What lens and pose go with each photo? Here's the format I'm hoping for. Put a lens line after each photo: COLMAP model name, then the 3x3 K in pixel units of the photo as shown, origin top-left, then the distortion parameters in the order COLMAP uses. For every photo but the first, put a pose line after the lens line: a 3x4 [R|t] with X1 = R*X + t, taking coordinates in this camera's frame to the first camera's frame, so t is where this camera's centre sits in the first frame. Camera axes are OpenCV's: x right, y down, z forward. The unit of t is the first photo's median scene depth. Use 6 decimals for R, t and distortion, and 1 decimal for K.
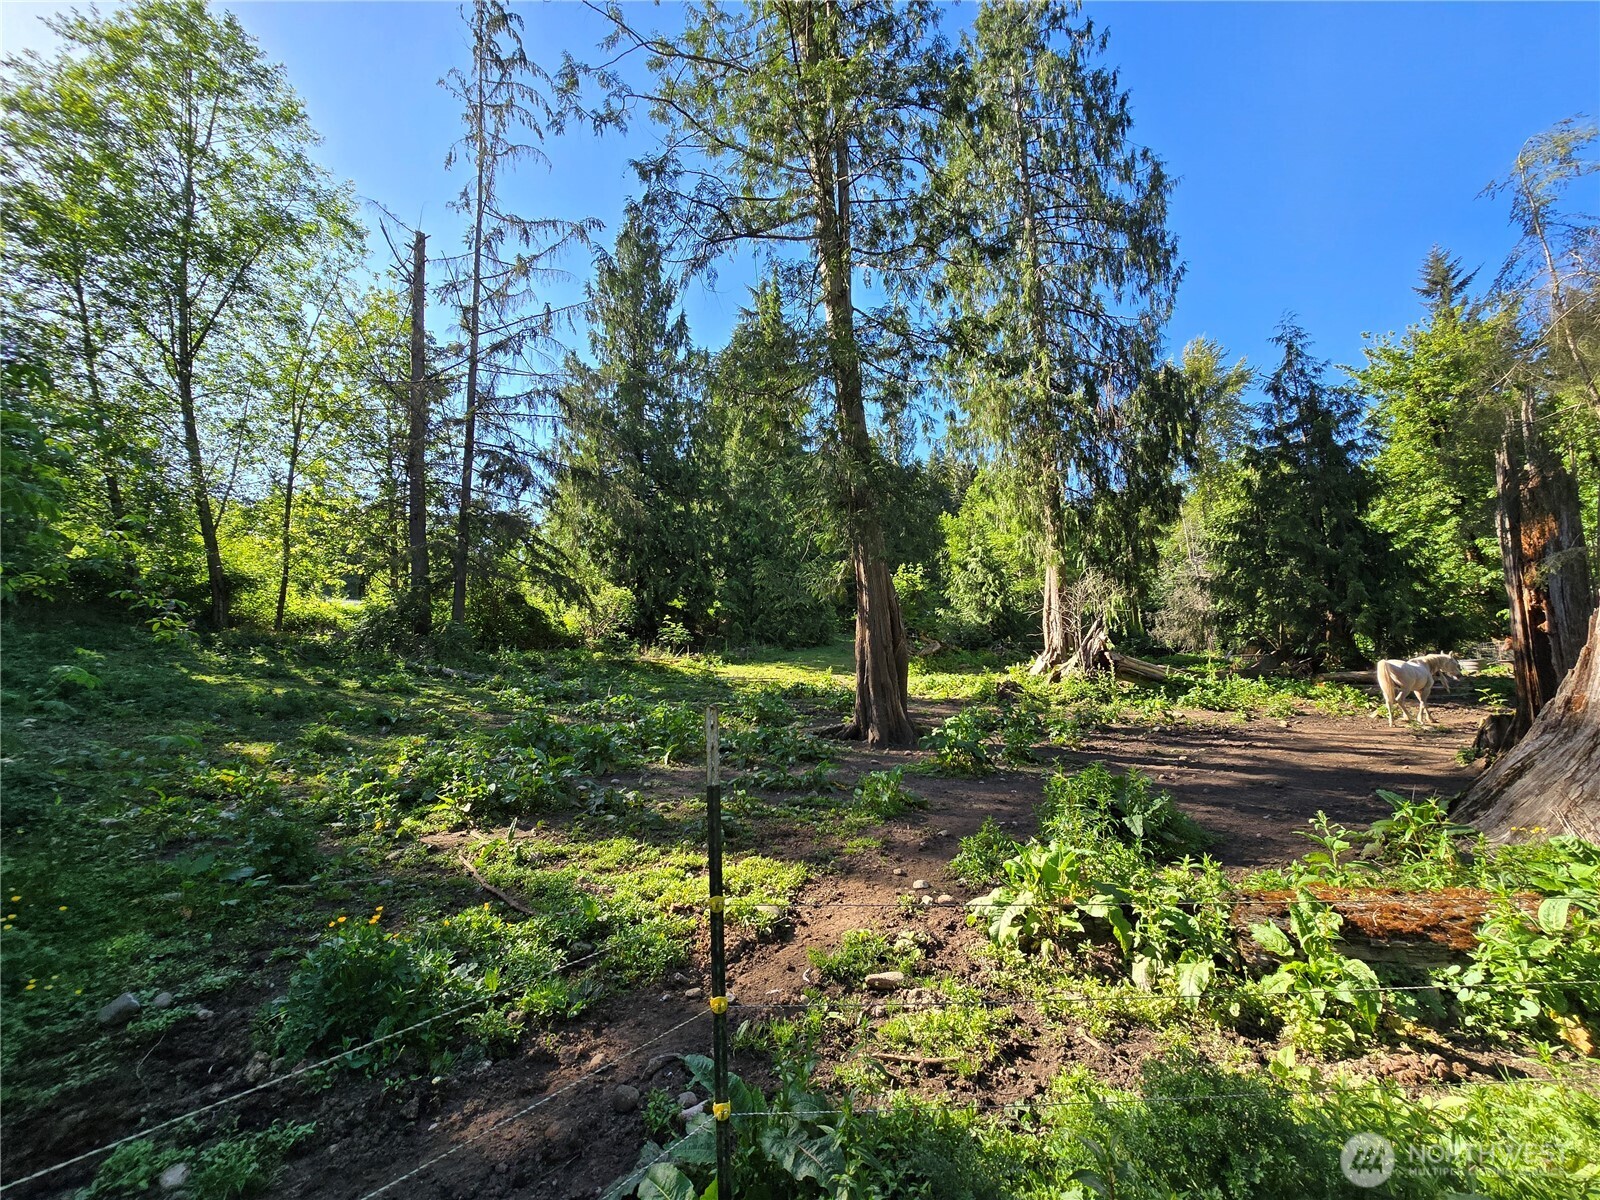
lens RADIAL K [[654.3, 0, 807.0], [0, 654.3, 600.5], [0, 0, 1]] dist [-0.007975, 0.004047]
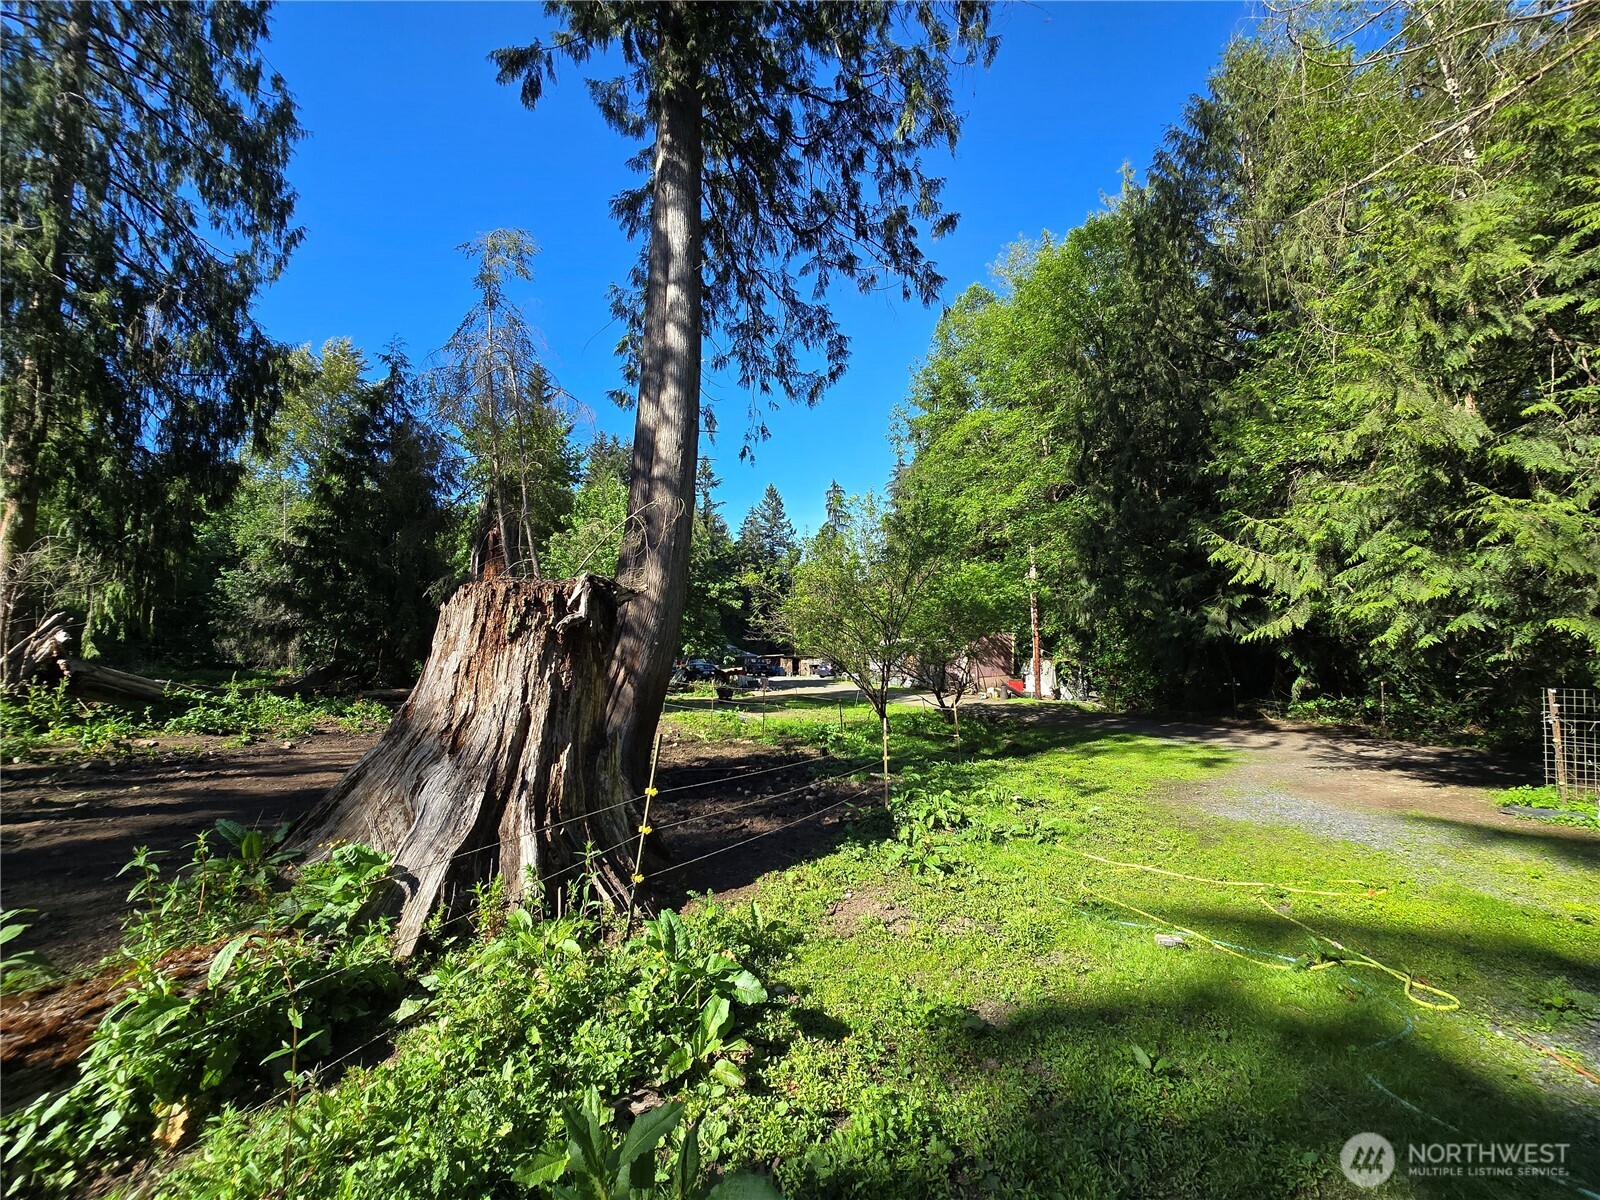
lens RADIAL K [[652.5, 0, 806.0], [0, 652.5, 600.9], [0, 0, 1]] dist [-0.003004, -0.000416]
pose [[0.362410, 0.127227, 0.923294, 0.129133], [-0.099827, 0.990239, -0.097268, 0.006372], [-0.926657, -0.056918, 0.371573, 0.005862]]
